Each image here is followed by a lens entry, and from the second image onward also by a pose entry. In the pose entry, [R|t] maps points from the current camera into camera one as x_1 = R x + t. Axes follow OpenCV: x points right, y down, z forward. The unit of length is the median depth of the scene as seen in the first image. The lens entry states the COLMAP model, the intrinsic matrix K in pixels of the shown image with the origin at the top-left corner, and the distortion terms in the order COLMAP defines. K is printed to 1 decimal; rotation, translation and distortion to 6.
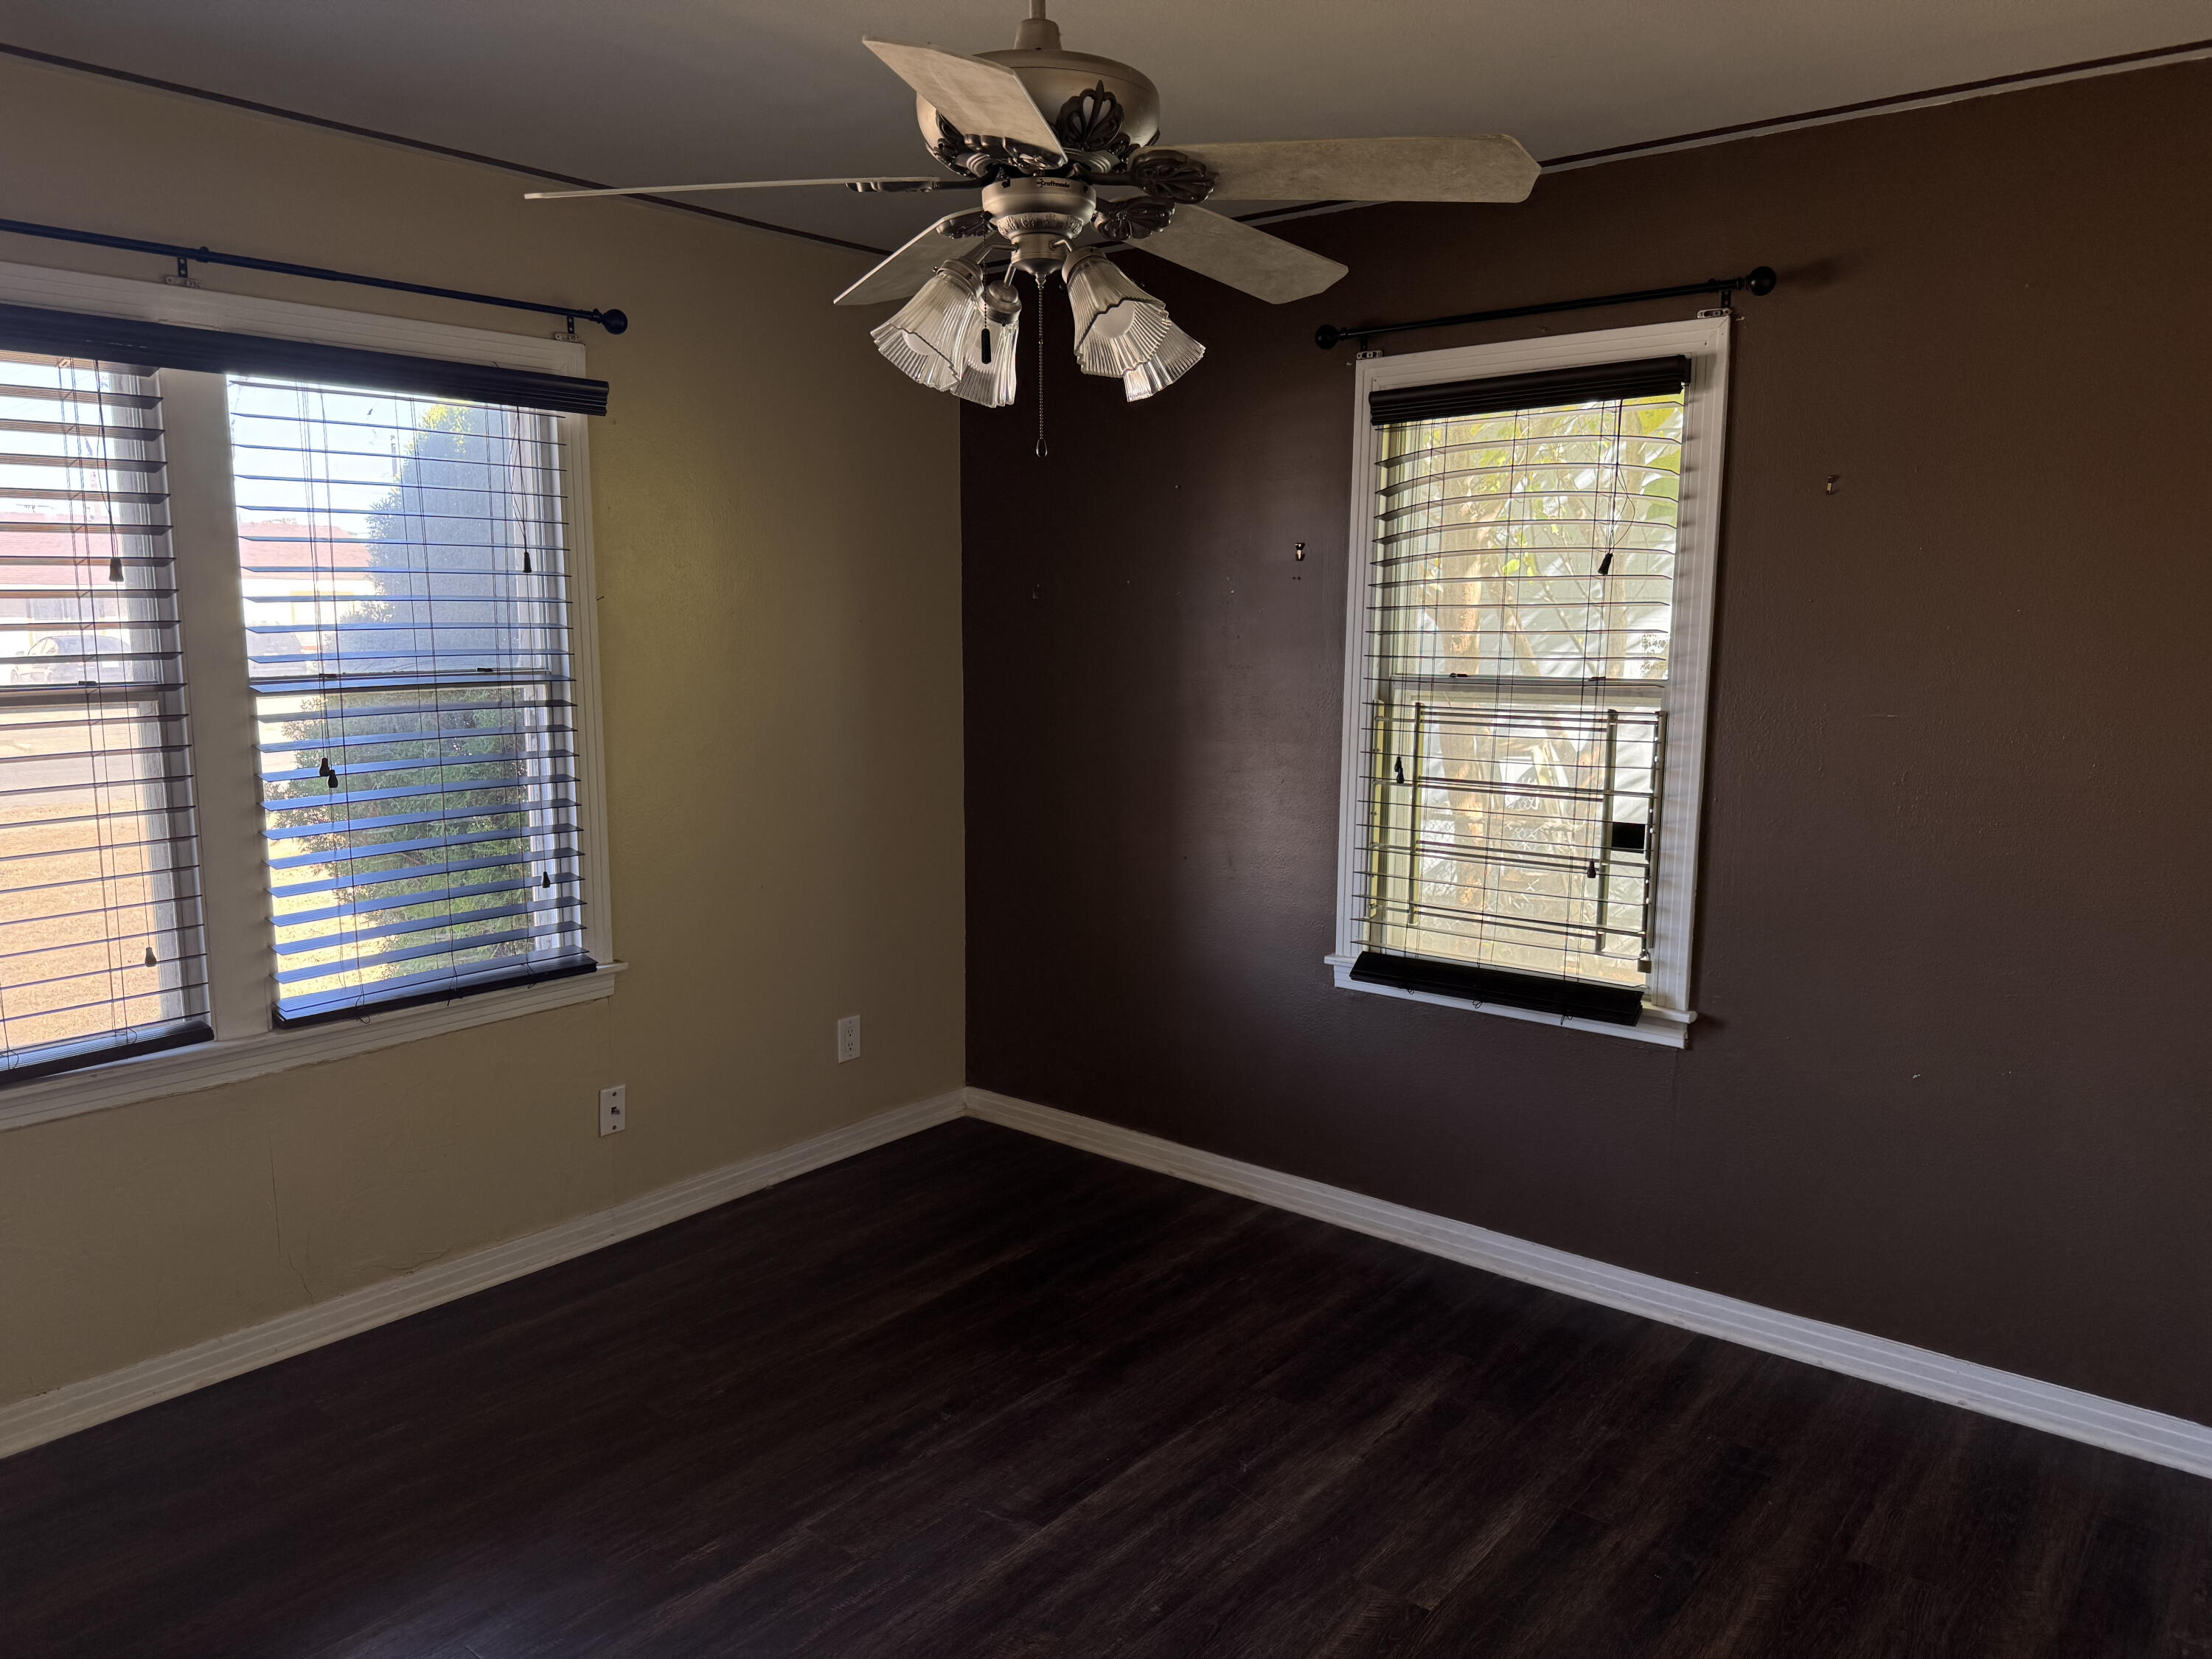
lens RADIAL K [[1534.5, 0, 1106.0], [0, 1534.5, 829.5], [0, 0, 1]] dist [-0.004018, -0.002173]
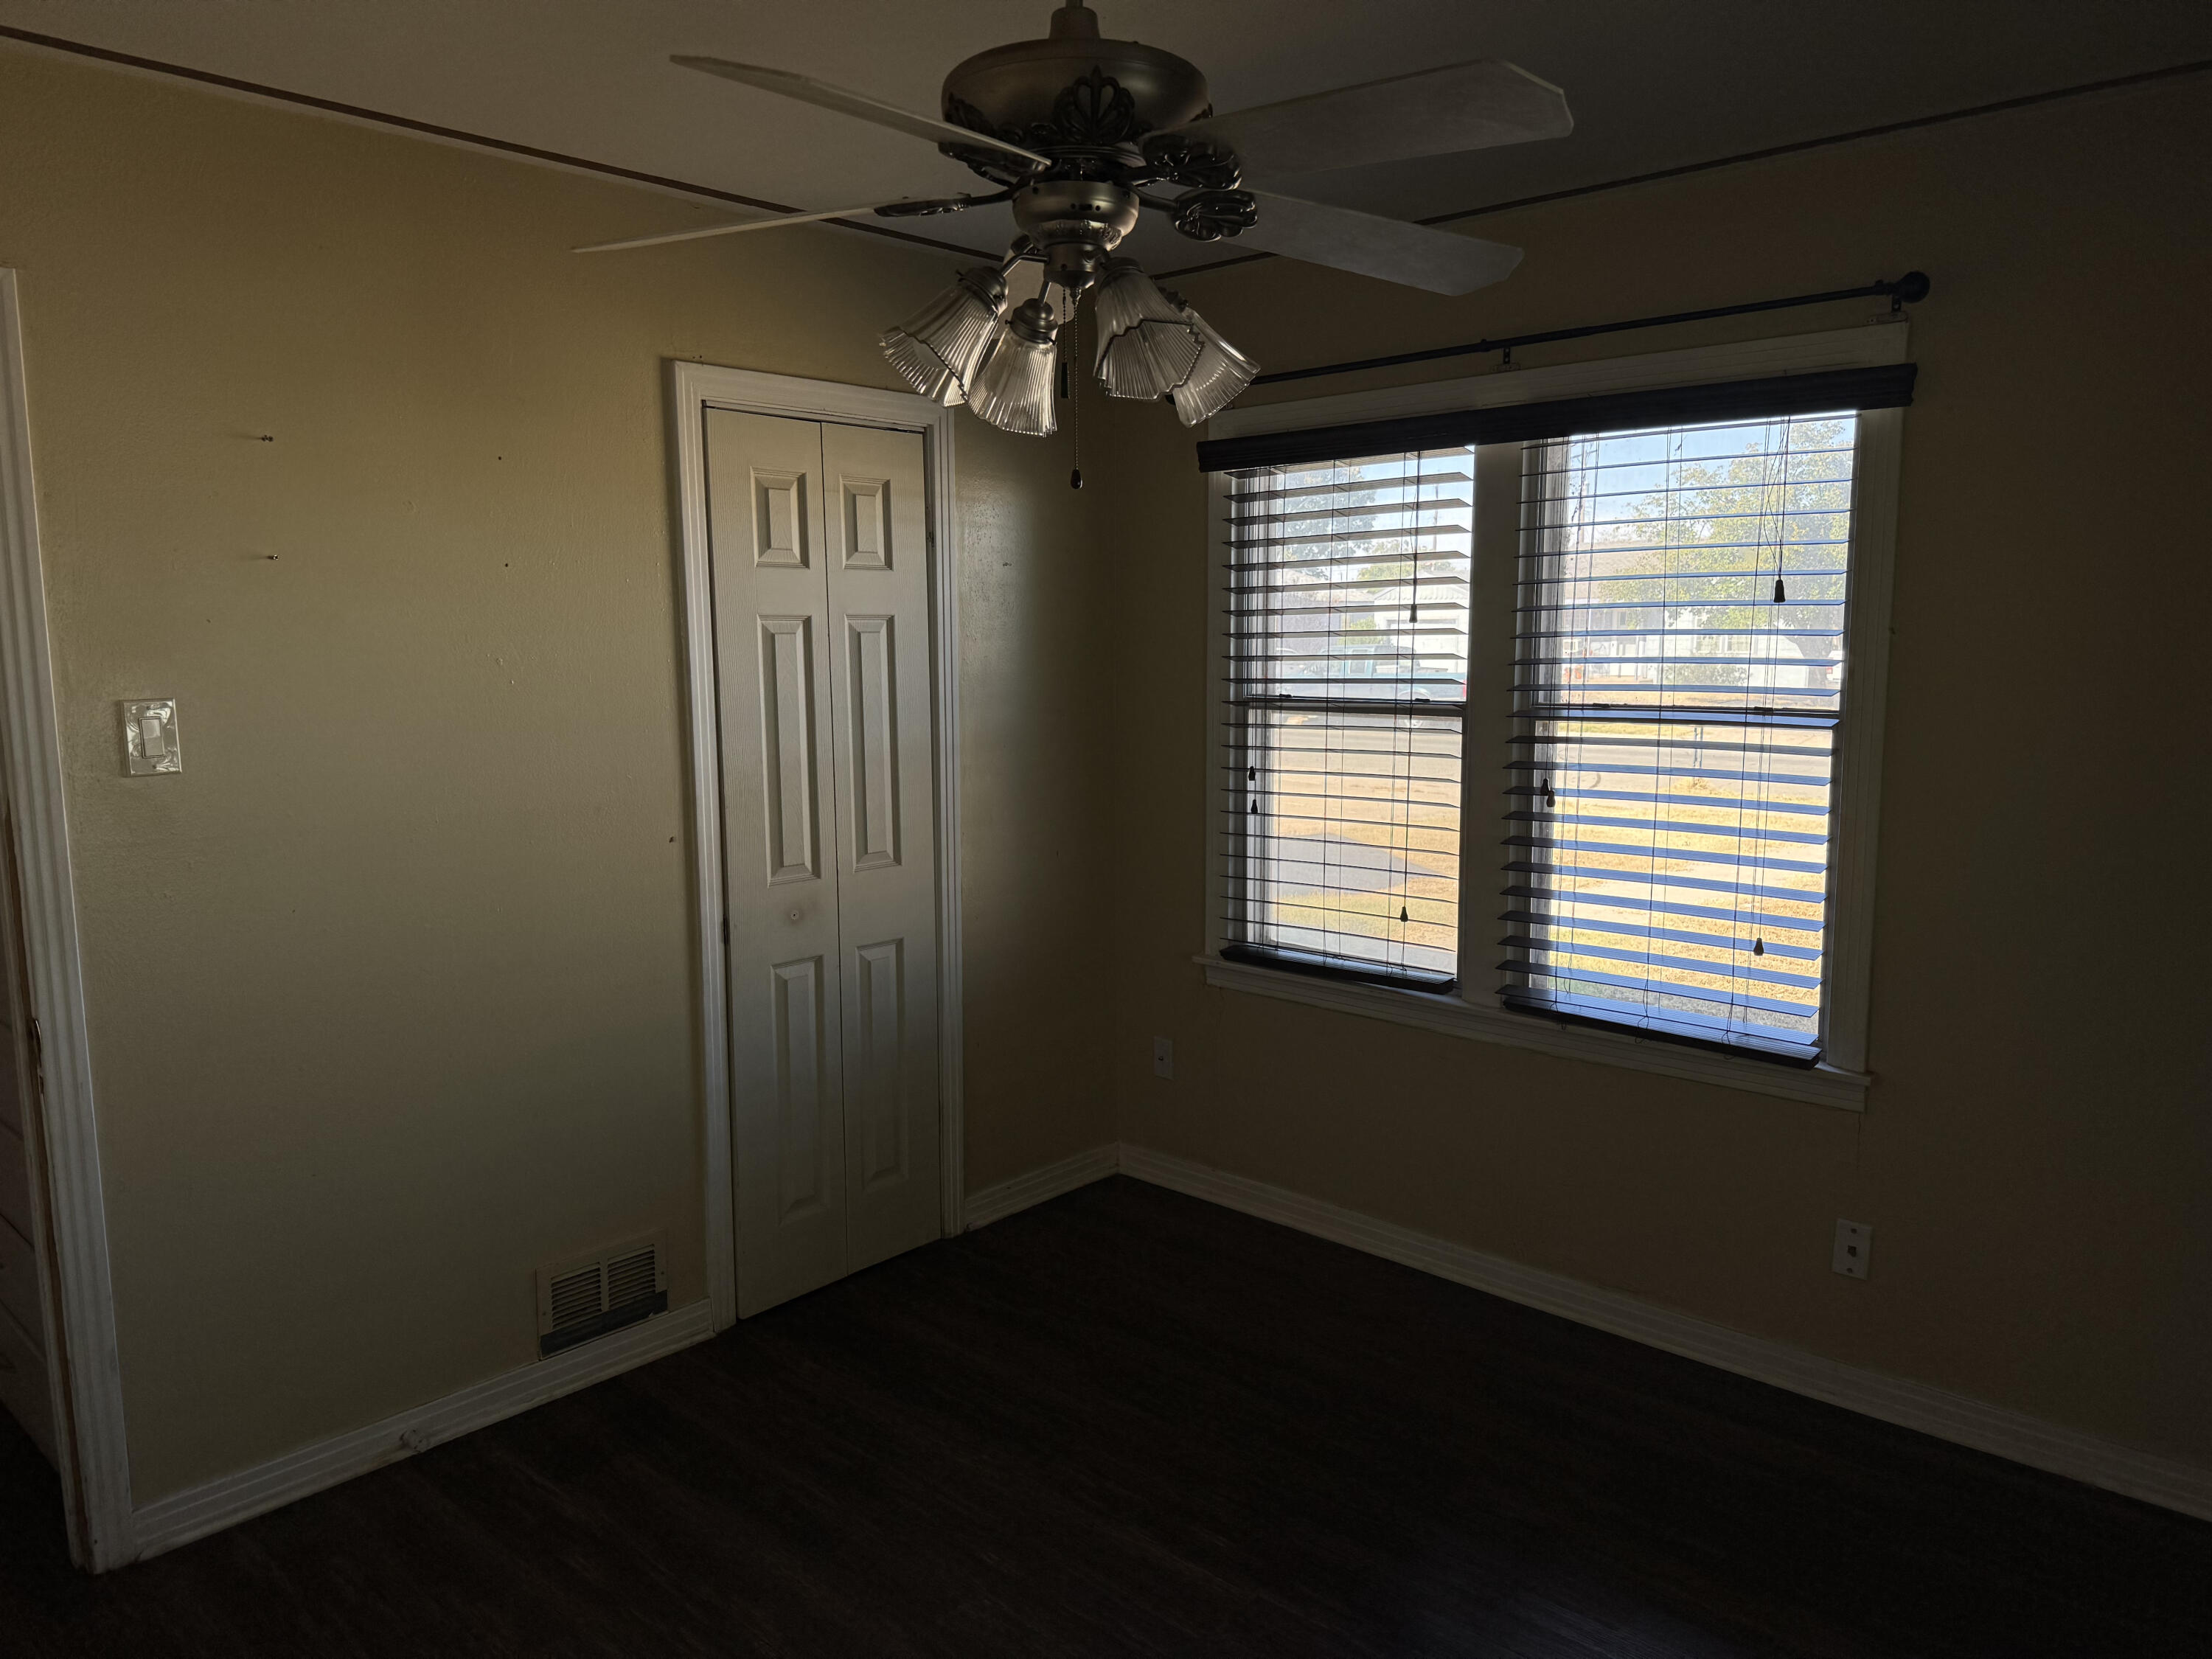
lens RADIAL K [[1577.7, 0, 1111.5], [0, 1577.7, 858.5], [0, 0, 1]] dist [0.130521, -0.173401]
pose [[-0.065528, 0.137123, -0.988384, 0.621820], [-0.143234, 0.978963, 0.145312, -0.107094], [0.987517, 0.151092, -0.044509, 0.715797]]
